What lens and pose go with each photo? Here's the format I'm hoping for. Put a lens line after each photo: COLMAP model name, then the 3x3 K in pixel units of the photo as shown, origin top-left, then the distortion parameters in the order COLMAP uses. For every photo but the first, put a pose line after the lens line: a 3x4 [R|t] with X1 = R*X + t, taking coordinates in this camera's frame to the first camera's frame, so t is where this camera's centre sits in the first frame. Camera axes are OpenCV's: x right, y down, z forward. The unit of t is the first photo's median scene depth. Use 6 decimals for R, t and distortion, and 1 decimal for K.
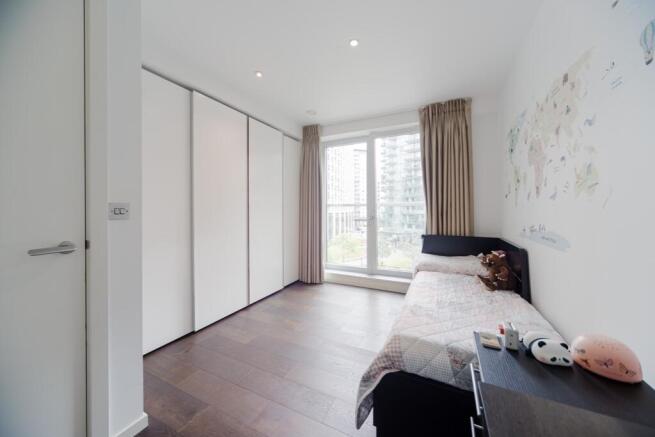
lens RADIAL K [[228.2, 0, 338.7], [0, 228.2, 208.5], [0, 0, 1]] dist [0.006410, 0.000298]
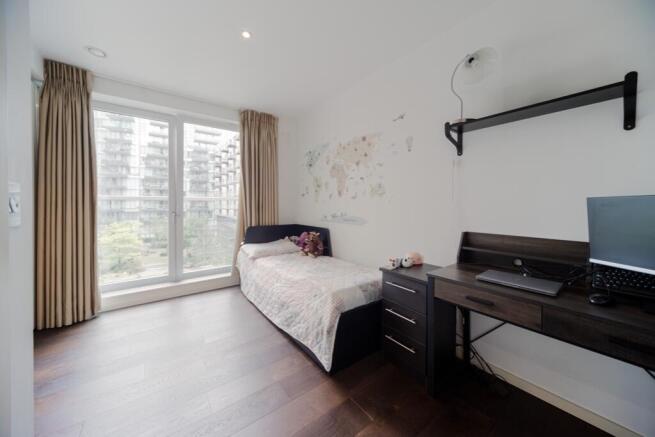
lens RADIAL K [[228.2, 0, 318.6], [0, 228.2, 205.6], [0, 0, 1]] dist [0.006410, 0.000298]
pose [[0.502587, -0.004860, 0.864513, -0.491618], [-0.004161, 0.999959, 0.008041, 0.001317], [-0.864516, -0.007639, 0.502547, 0.180120]]
